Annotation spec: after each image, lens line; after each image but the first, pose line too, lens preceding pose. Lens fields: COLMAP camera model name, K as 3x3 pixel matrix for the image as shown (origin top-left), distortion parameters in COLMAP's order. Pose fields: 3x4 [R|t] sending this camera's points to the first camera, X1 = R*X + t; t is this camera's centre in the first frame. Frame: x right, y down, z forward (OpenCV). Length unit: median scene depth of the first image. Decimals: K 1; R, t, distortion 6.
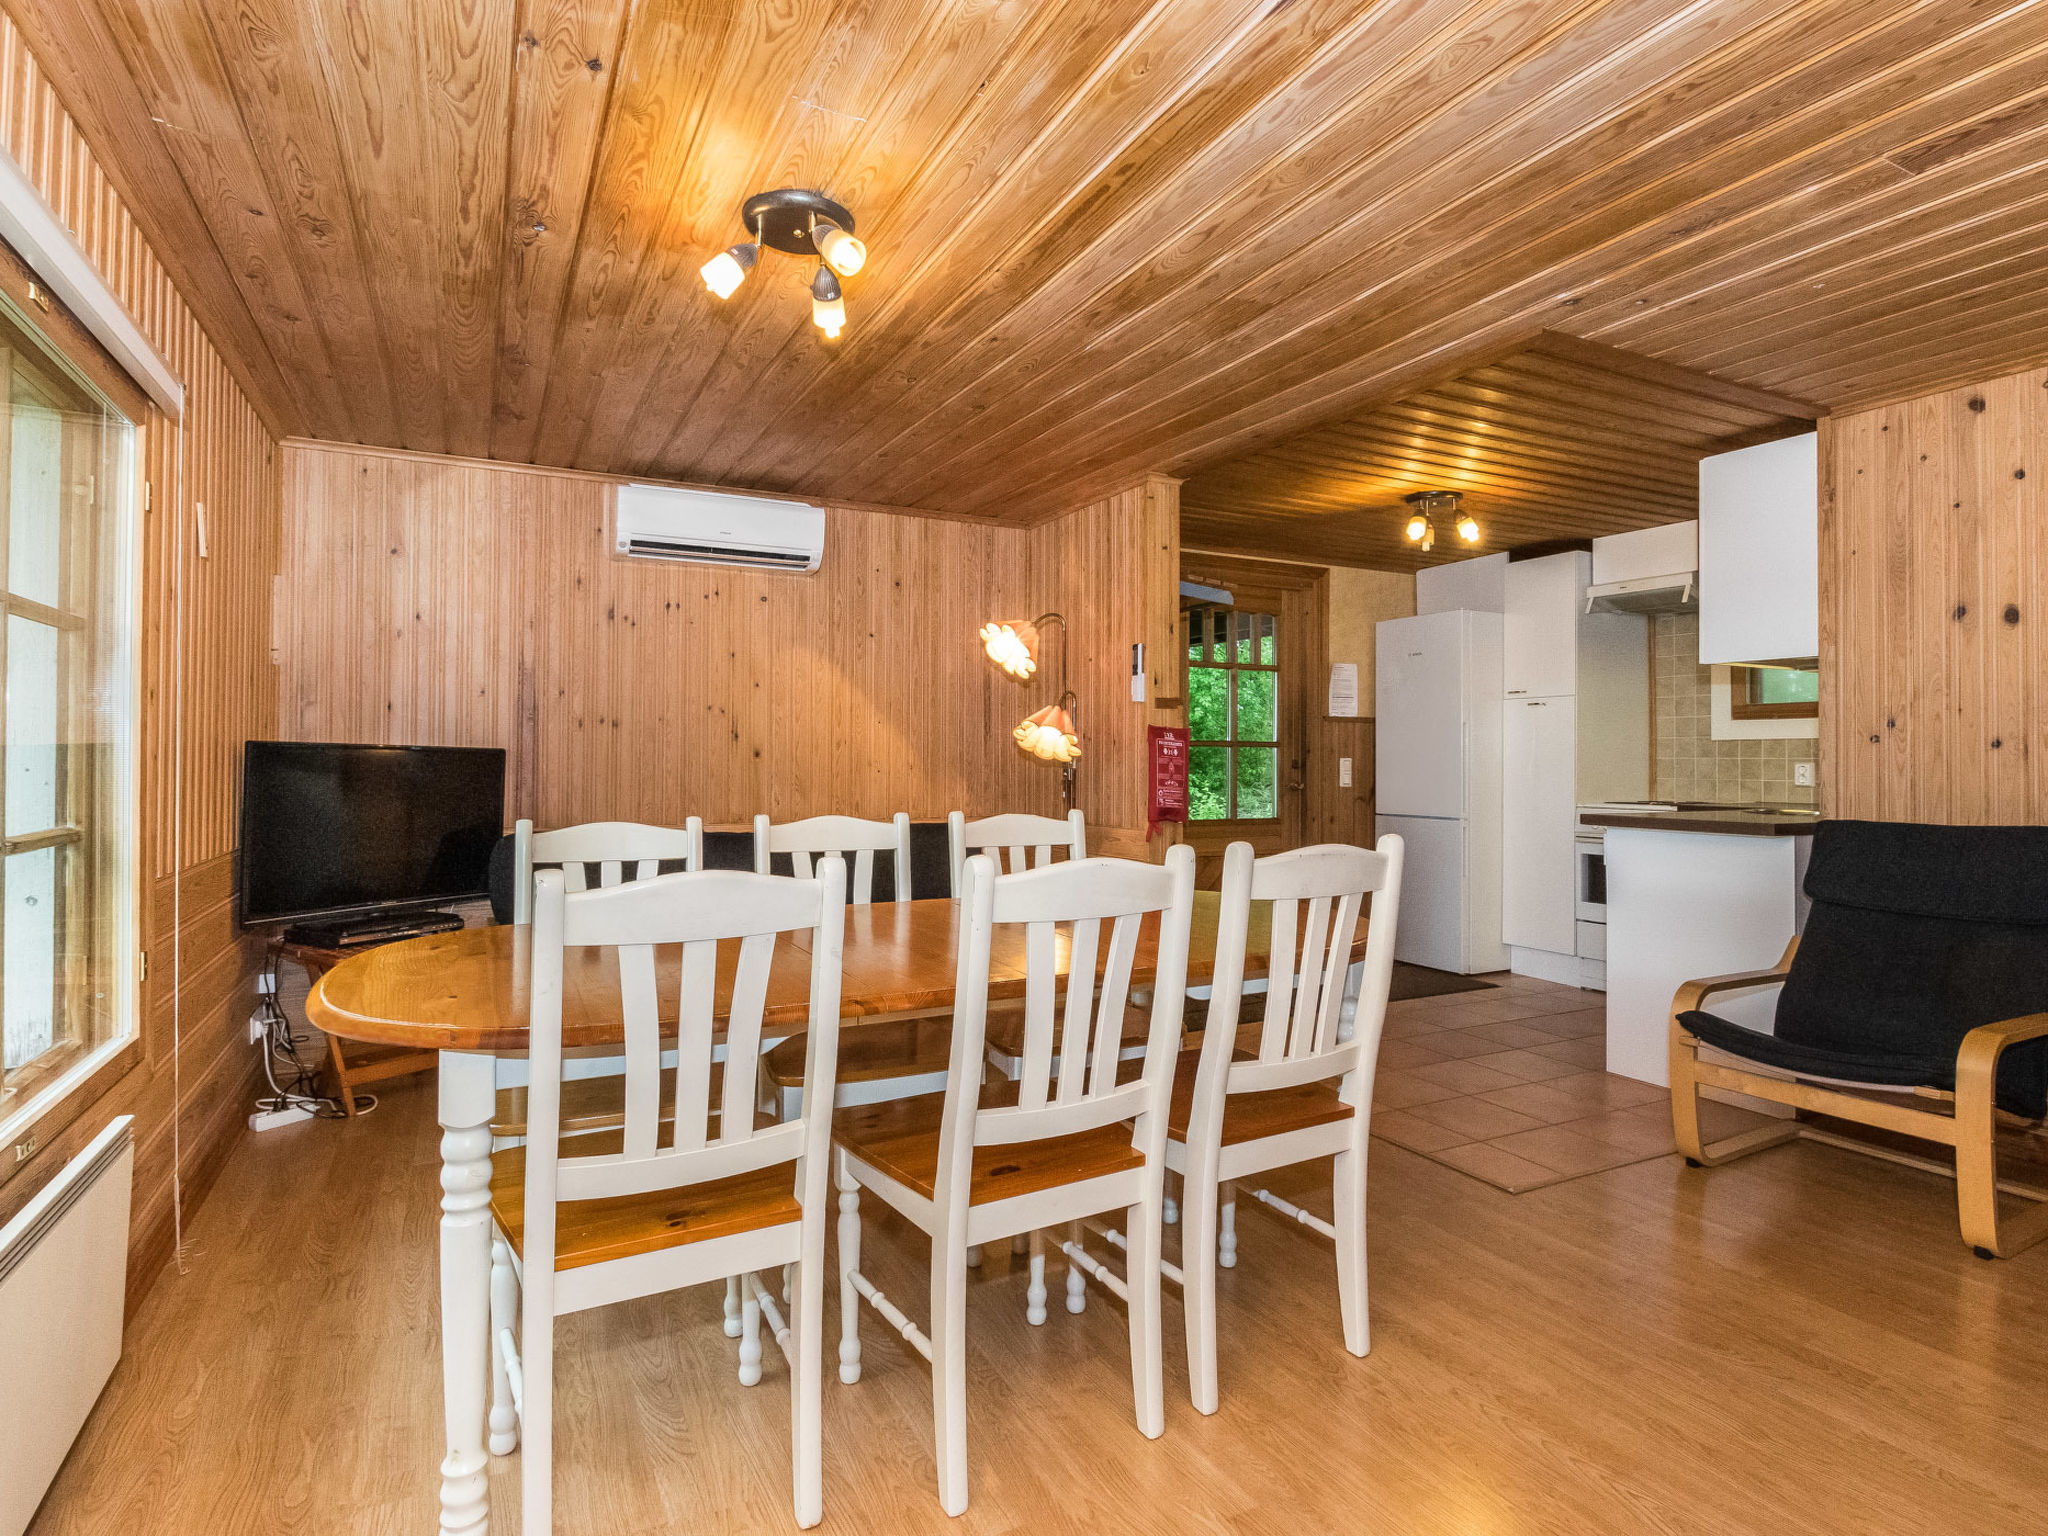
lens RADIAL K [[1032.3, 0, 1014.6], [0, 1032.3, 753.9], [0, 0, 1]] dist [0.001340, -0.000416]
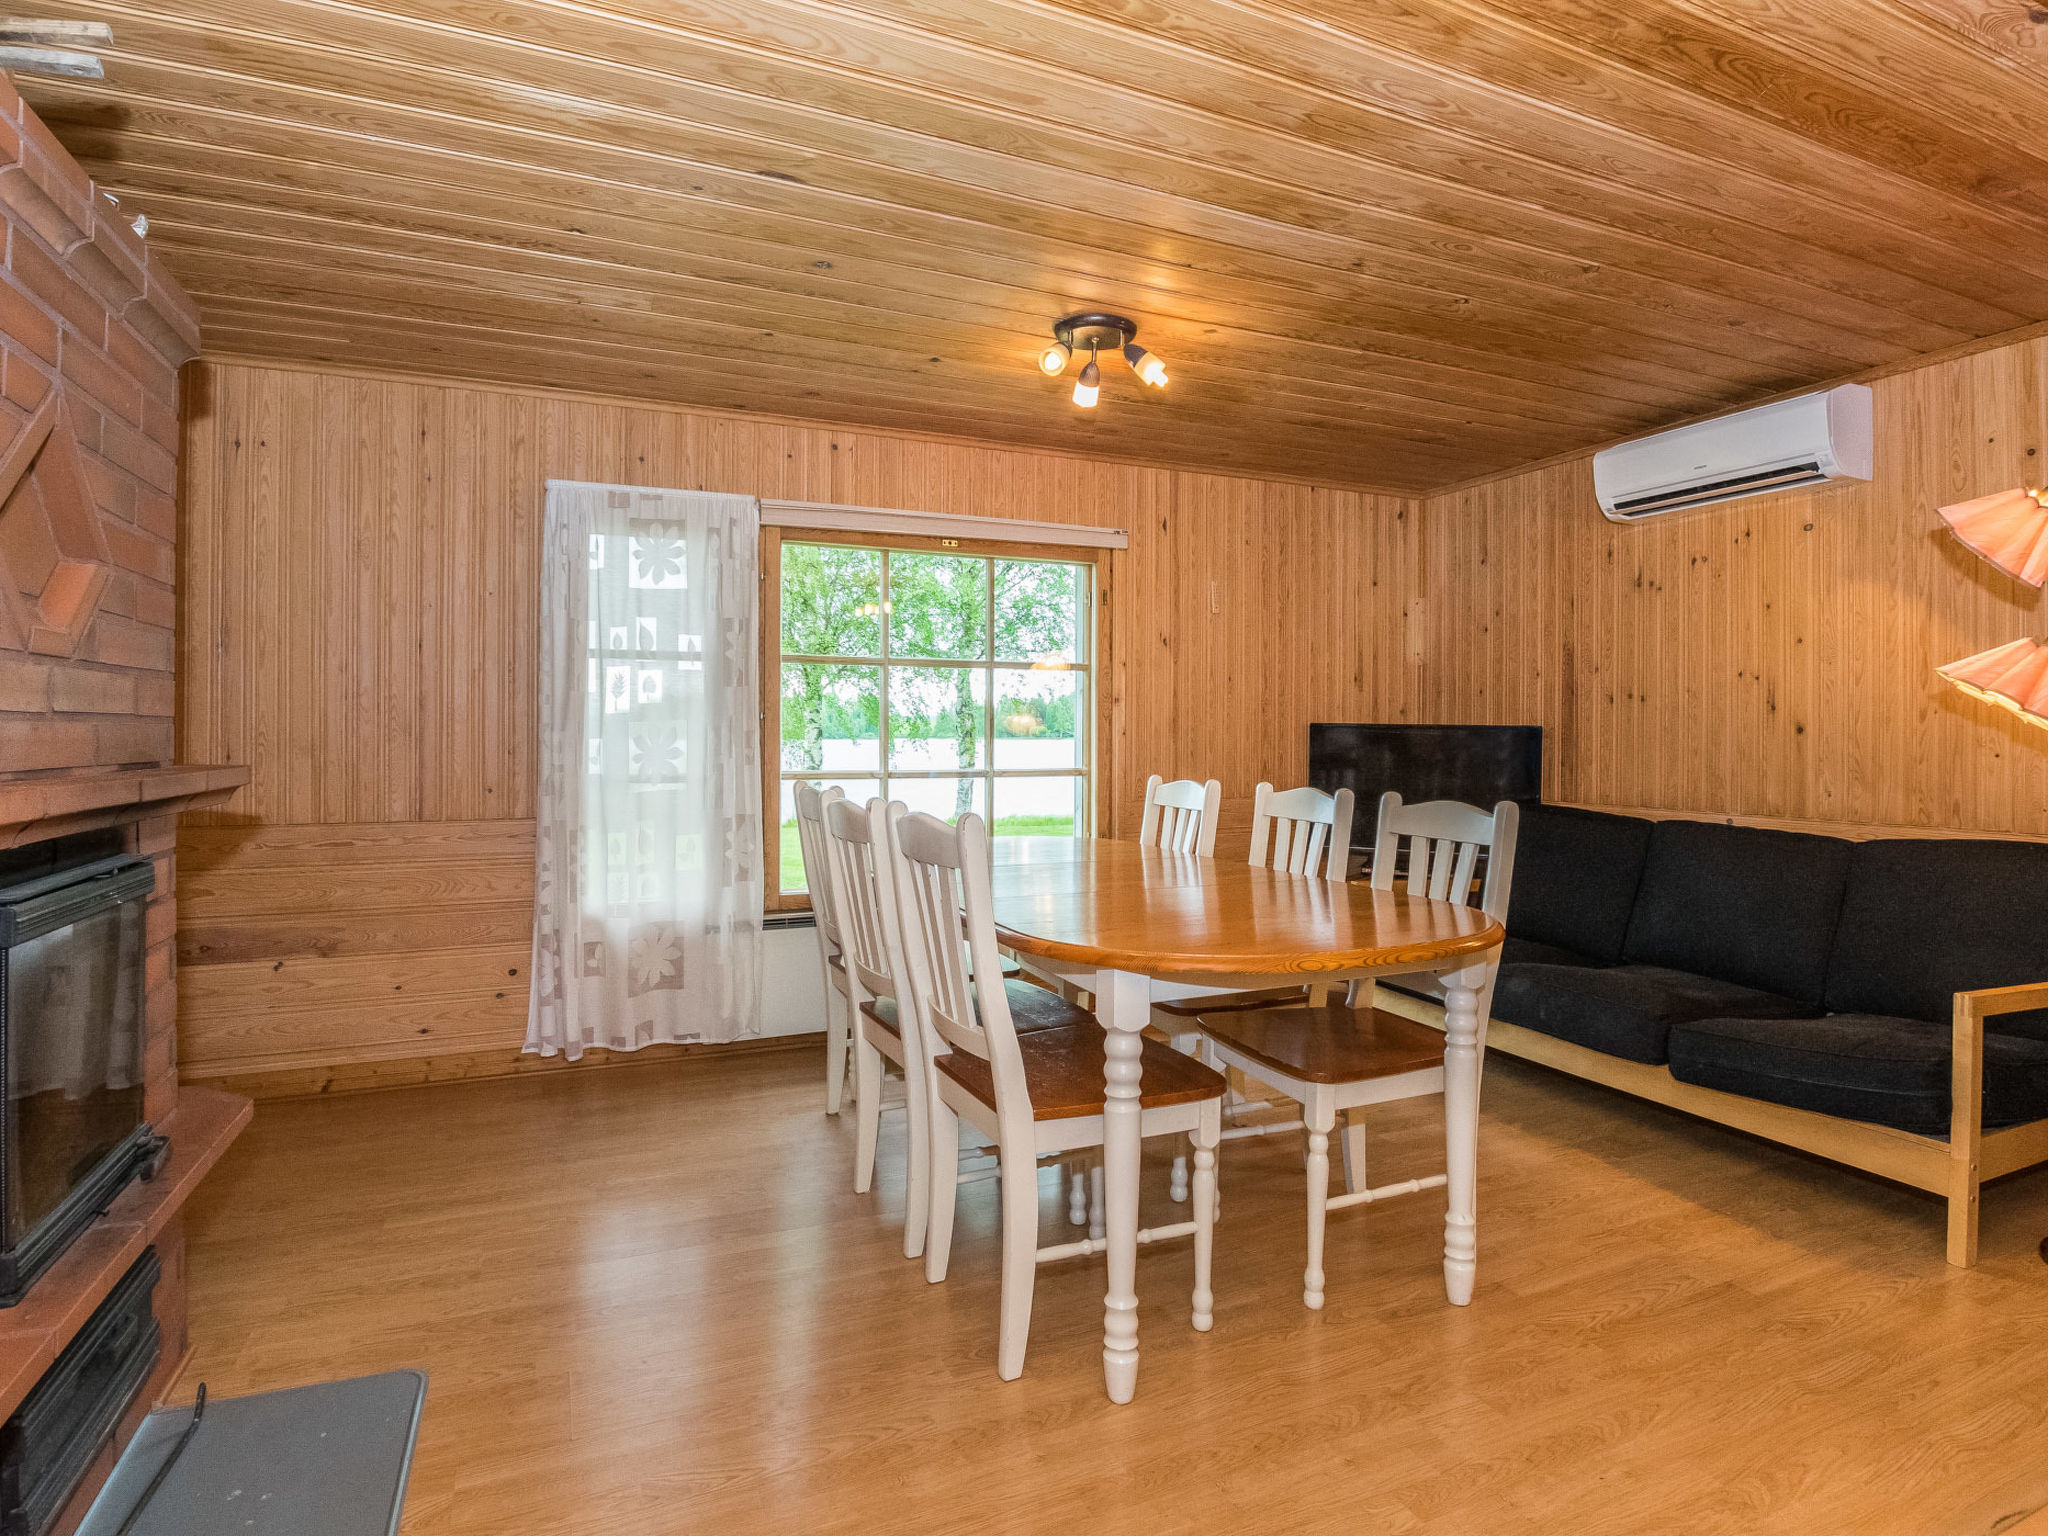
lens RADIAL K [[1032.3, 0, 1018.8], [0, 1032.3, 750.4], [0, 0, 1]] dist [0.001340, -0.000416]
pose [[-0.062013, 0.007895, -0.998044, 0.594741], [-0.002246, 0.999965, 0.008050, 0.011325], [0.998073, 0.002741, -0.061993, 0.497396]]
